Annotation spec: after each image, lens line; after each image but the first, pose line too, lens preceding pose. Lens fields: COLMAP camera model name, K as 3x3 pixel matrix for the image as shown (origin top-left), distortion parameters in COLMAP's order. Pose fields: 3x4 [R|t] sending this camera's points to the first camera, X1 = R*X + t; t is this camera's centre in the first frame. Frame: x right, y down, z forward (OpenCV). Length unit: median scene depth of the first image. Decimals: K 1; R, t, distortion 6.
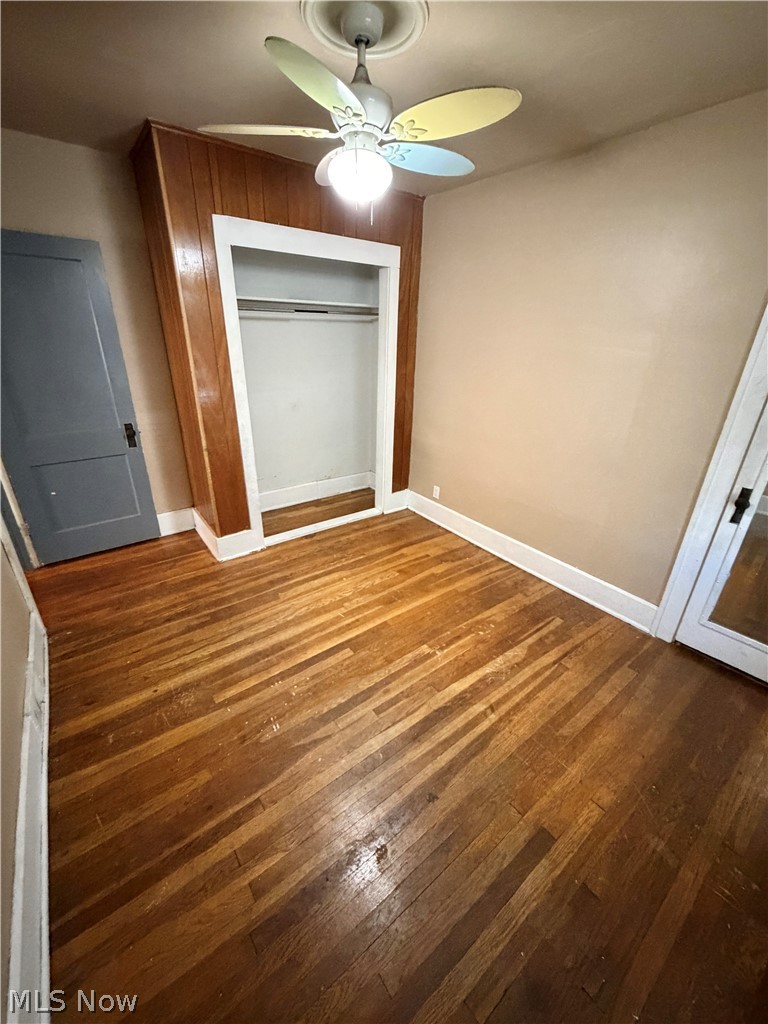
lens RADIAL K [[410.8, 0, 382.5], [0, 410.8, 509.5], [0, 0, 1]] dist [-0.003740, 0.000803]
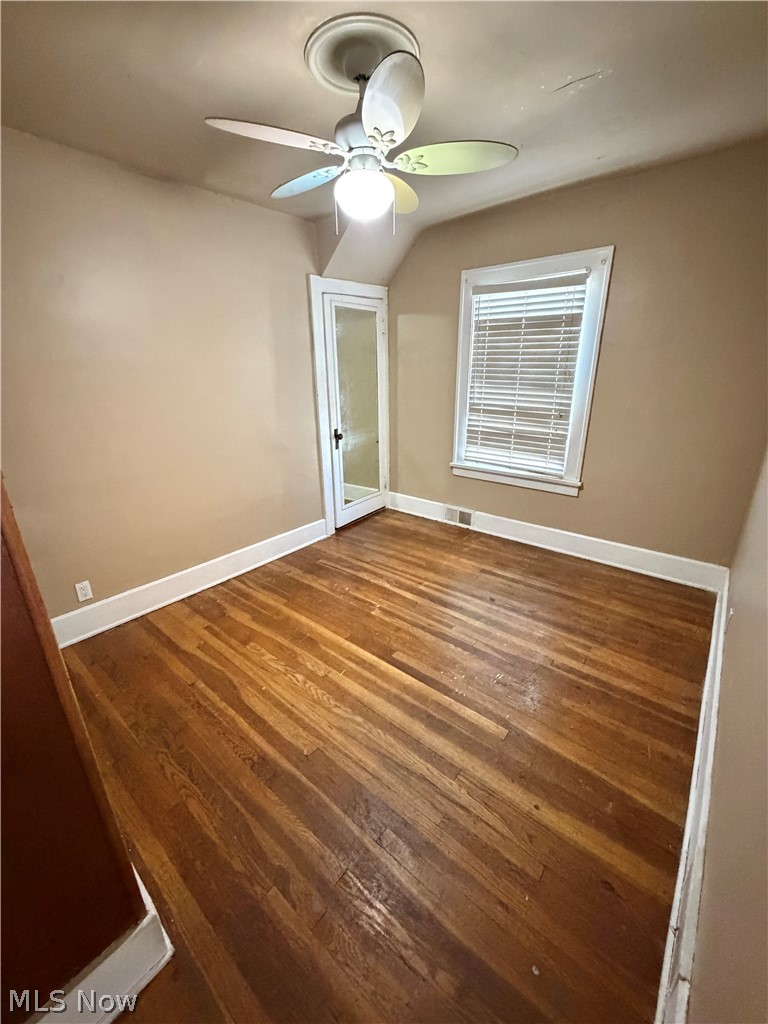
lens RADIAL K [[410.8, 0, 380.6], [0, 410.8, 515.4], [0, 0, 1]] dist [-0.003740, 0.000803]
pose [[-0.227815, -0.351630, 0.907996, -0.858990], [0.399478, 0.816671, 0.416492, -0.365123], [-0.887985, 0.457607, -0.045582, 0.913090]]
